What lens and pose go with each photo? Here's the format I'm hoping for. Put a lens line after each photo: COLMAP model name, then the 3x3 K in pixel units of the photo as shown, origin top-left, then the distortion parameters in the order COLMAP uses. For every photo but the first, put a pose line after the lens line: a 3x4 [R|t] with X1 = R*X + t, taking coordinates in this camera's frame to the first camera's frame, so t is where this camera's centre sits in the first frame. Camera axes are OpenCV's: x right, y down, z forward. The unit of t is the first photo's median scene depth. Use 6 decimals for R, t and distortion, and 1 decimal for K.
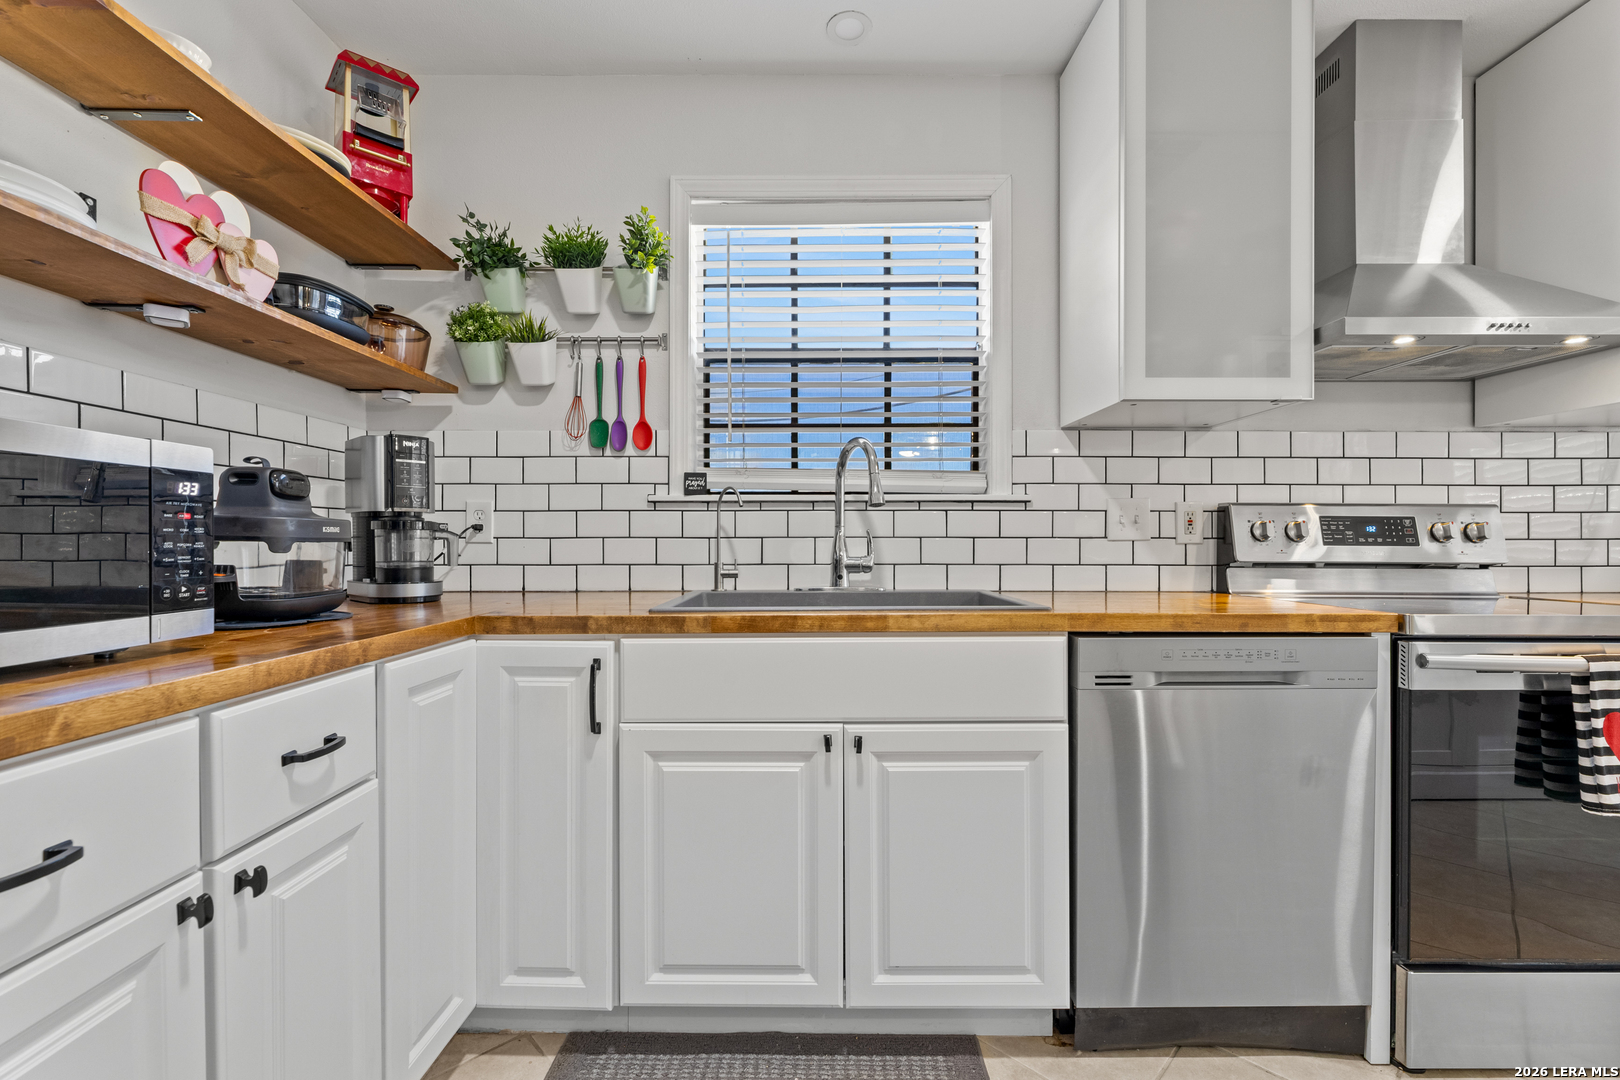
lens RADIAL K [[684.8, 0, 805.7], [0, 684.8, 545.8], [0, 0, 1]] dist [-0.000614, 0.000093]
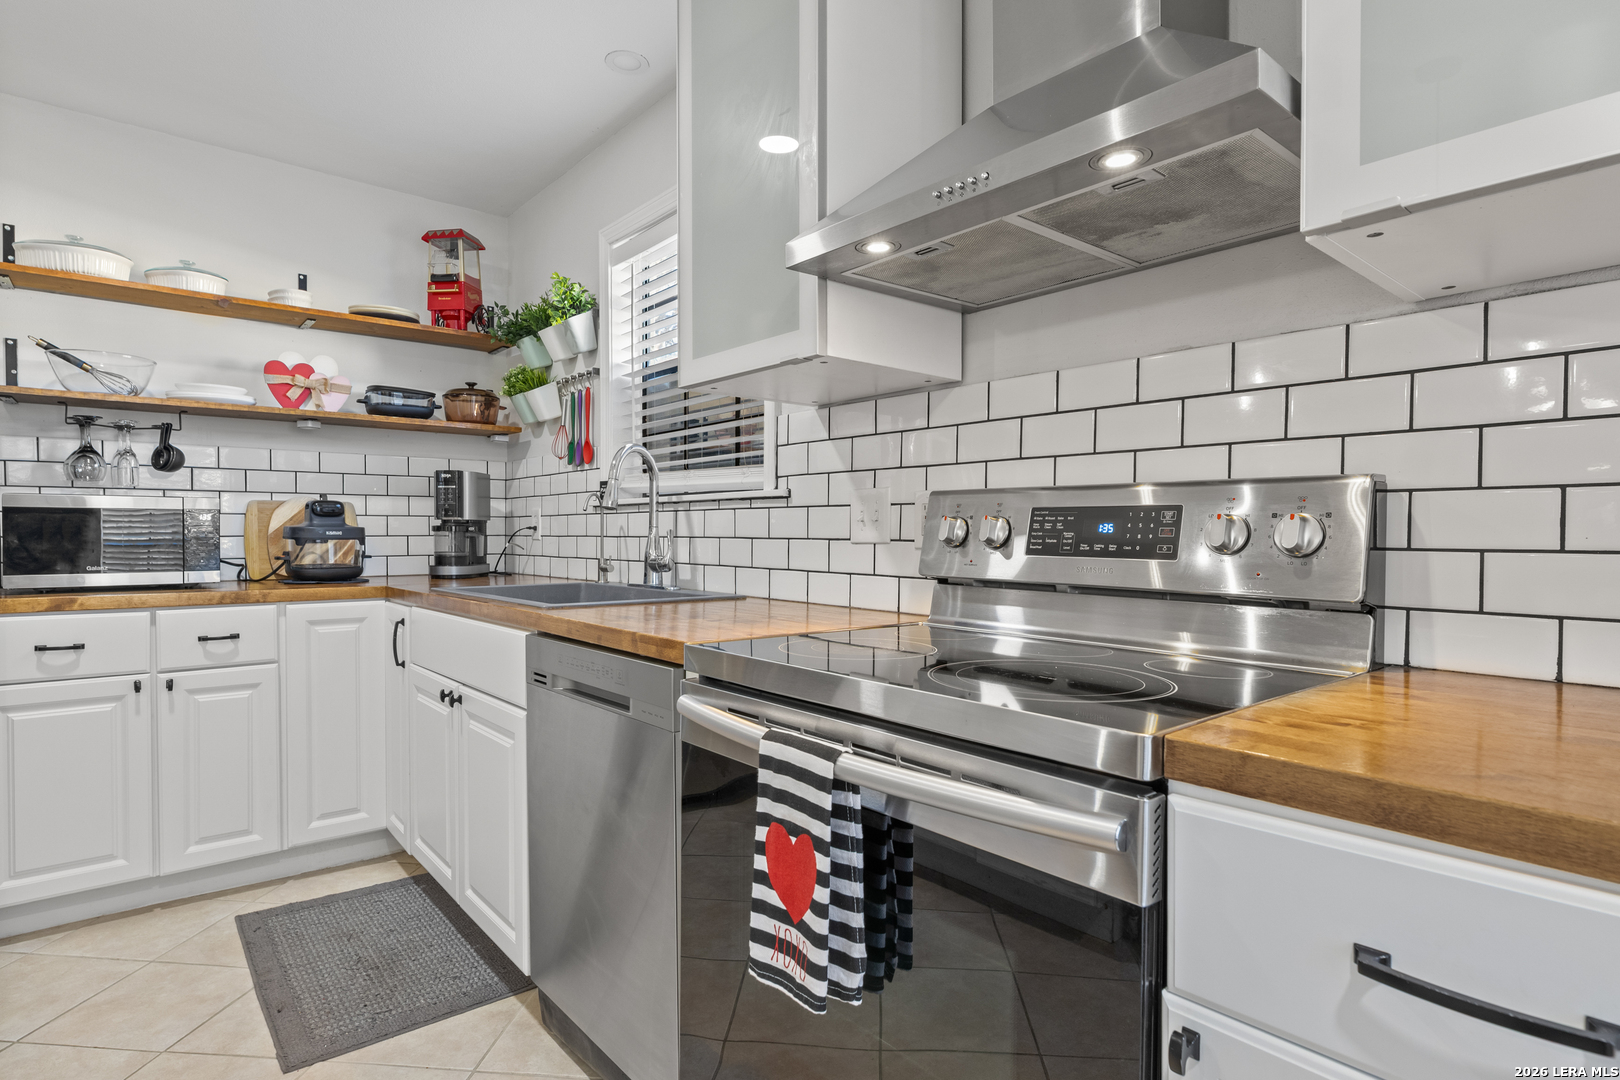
lens RADIAL K [[843.2, 0, 806.5], [0, 843.2, 546.9], [0, 0, 1]] dist [-0.000520, 0.000086]
pose [[0.646369, 0.014910, -0.762879, 1.179246], [-0.010079, 0.999889, 0.011002, -0.013865], [0.762958, 0.000578, 0.646448, 0.341317]]
